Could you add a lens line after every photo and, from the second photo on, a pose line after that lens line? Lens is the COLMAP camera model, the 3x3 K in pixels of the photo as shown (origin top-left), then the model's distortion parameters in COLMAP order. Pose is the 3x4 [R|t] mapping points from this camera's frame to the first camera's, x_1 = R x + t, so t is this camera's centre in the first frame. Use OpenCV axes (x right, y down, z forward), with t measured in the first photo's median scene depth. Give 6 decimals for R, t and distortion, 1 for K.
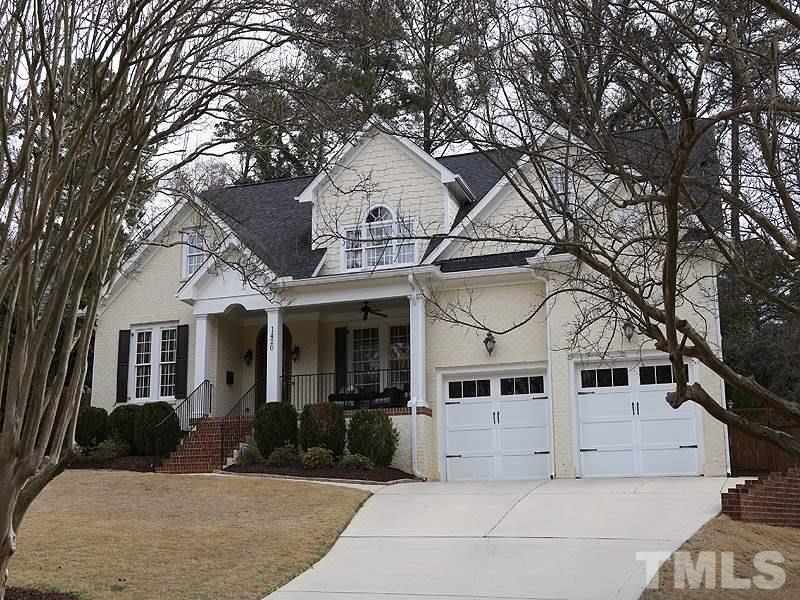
lens RADIAL K [[953.8, 0, 400.0], [0, 953.8, 300.0], [0, 0, 1]] dist [-0.018249, -0.009027]
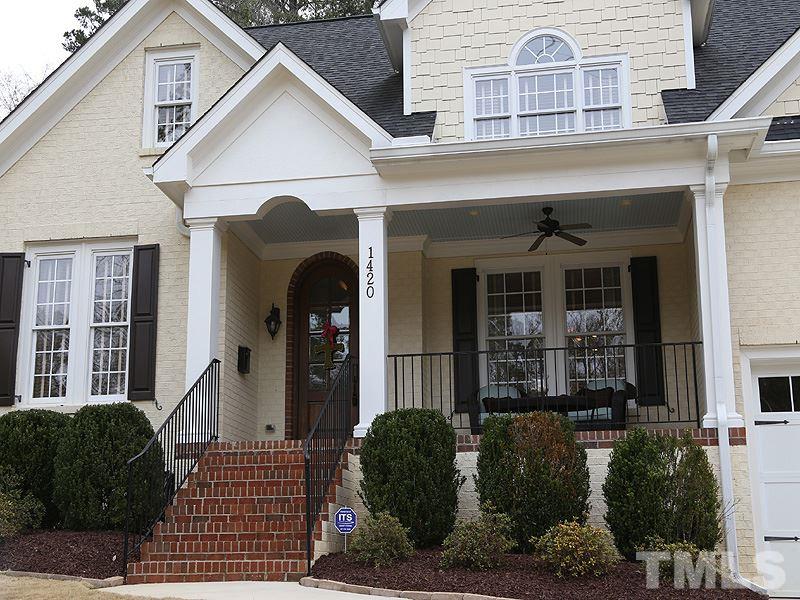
lens RADIAL K [[1069.3, 0, 397.1], [0, 1069.3, 330.2], [0, 0, 1]] dist [0.041171, 0.031080]
pose [[0.986953, 0.037481, 0.156583, -0.190060], [-0.039377, 0.999184, 0.009026, 0.059545], [-0.156116, -0.015074, 0.987624, 0.463590]]
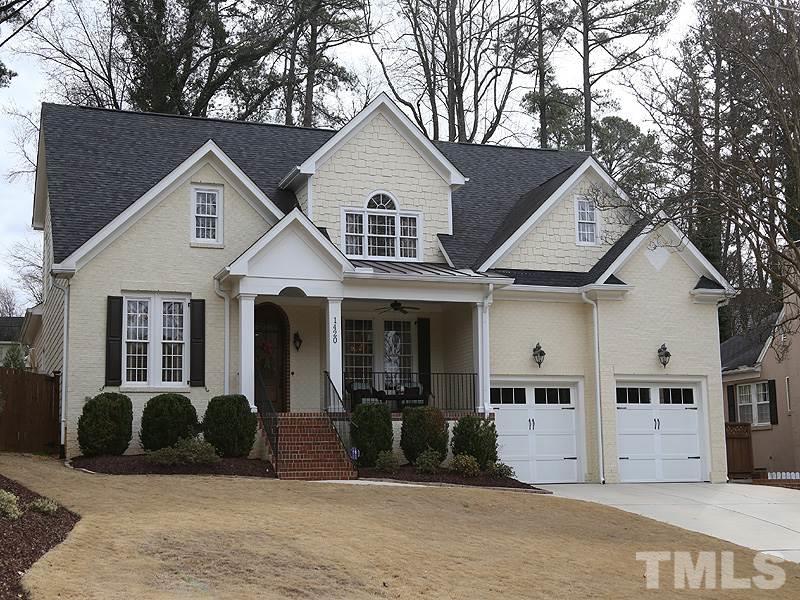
lens RADIAL K [[1069.3, 0, 397.1], [0, 1069.3, 330.2], [0, 0, 1]] dist [0.041171, 0.031080]
pose [[0.778069, 0.078028, 0.623313, -0.692236], [-0.134711, 0.989897, 0.044239, -0.012759], [-0.613564, -0.118388, 0.780720, 0.146568]]
